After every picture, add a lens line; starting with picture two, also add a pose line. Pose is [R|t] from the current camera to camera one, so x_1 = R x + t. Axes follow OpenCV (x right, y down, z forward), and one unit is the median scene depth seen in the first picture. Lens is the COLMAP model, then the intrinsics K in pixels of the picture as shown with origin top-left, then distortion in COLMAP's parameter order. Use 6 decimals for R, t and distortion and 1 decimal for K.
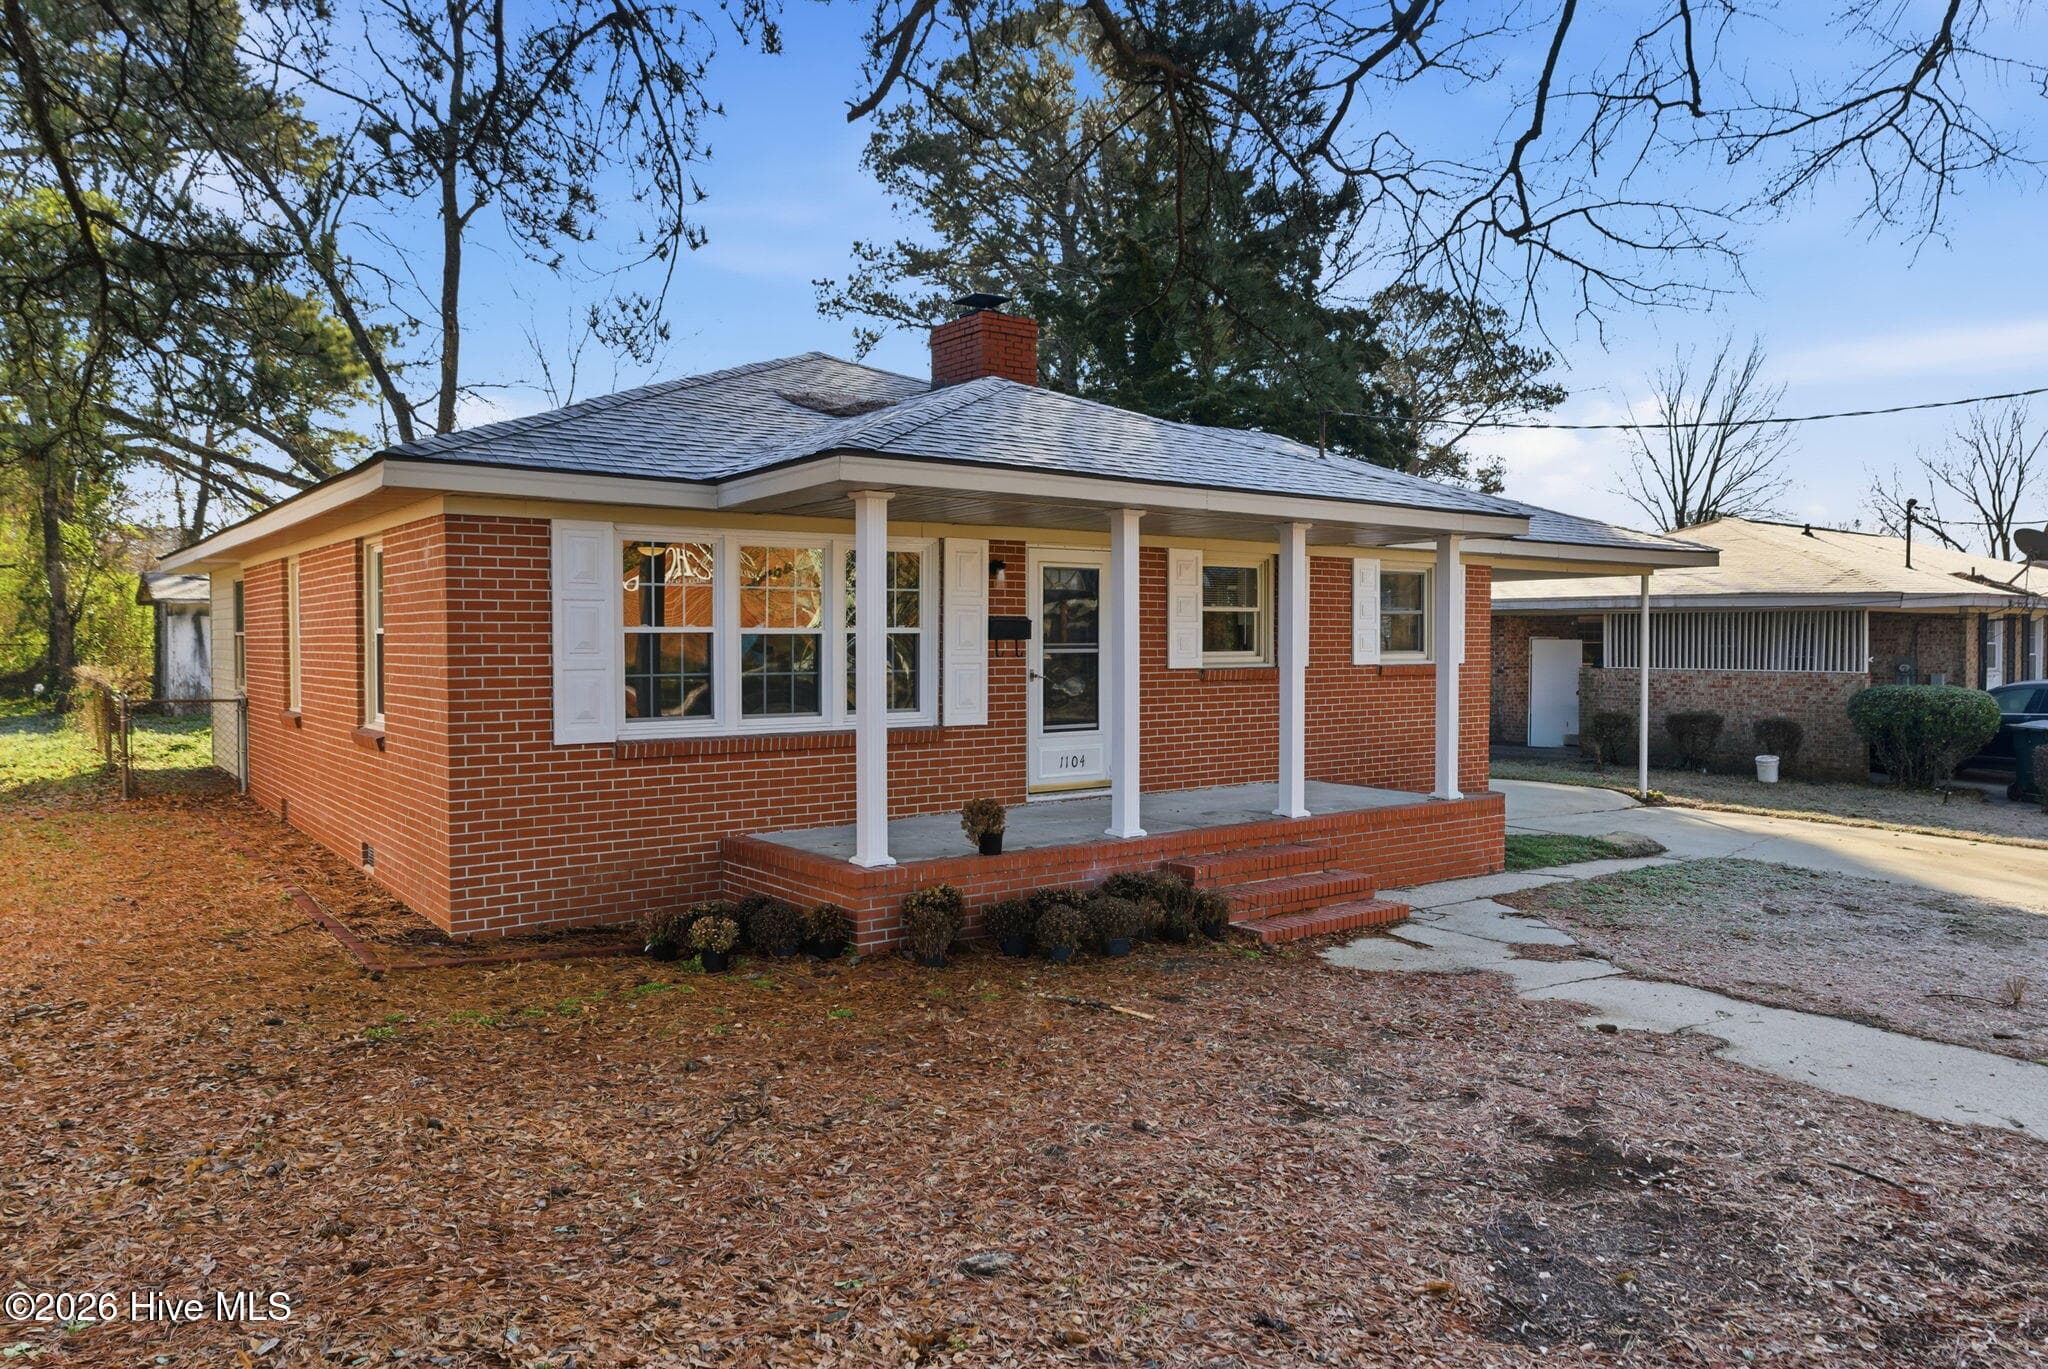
lens RADIAL K [[1325.2, 0, 1019.4], [0, 1325.2, 693.8], [0, 0, 1]] dist [0.003297, 0.000267]
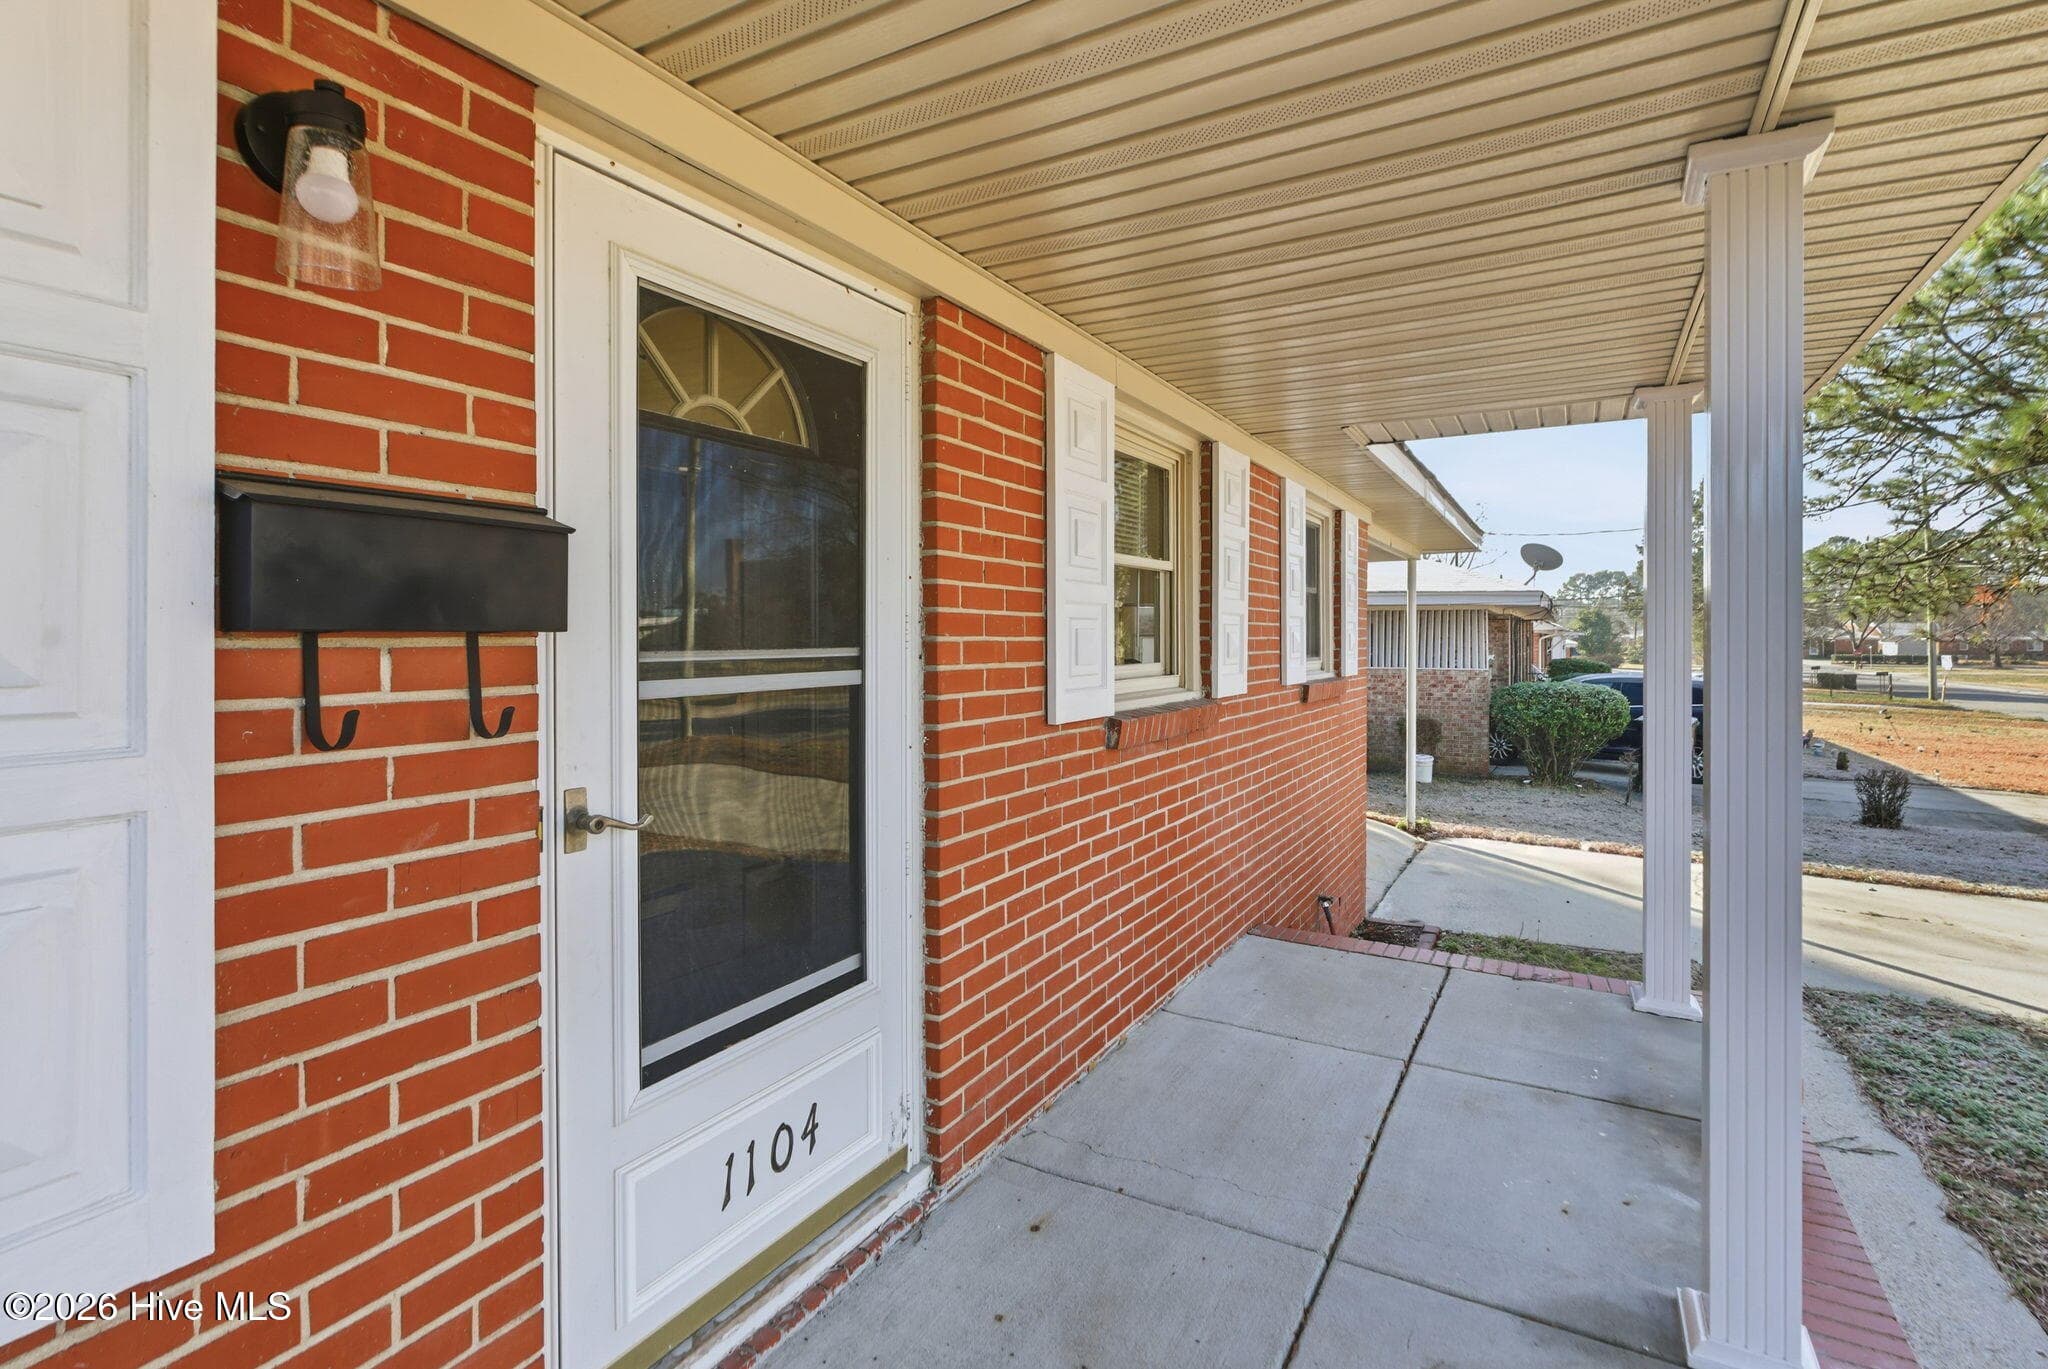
lens RADIAL K [[968.5, 0, 1026.7], [0, 968.5, 647.6], [0, 0, 1]] dist [0.004437, -0.000267]
pose [[0.916817, -0.003148, 0.399295, 0.013202], [0.014837, 0.999547, -0.026185, -0.033691], [-0.399032, 0.029931, 0.916448, 0.832850]]
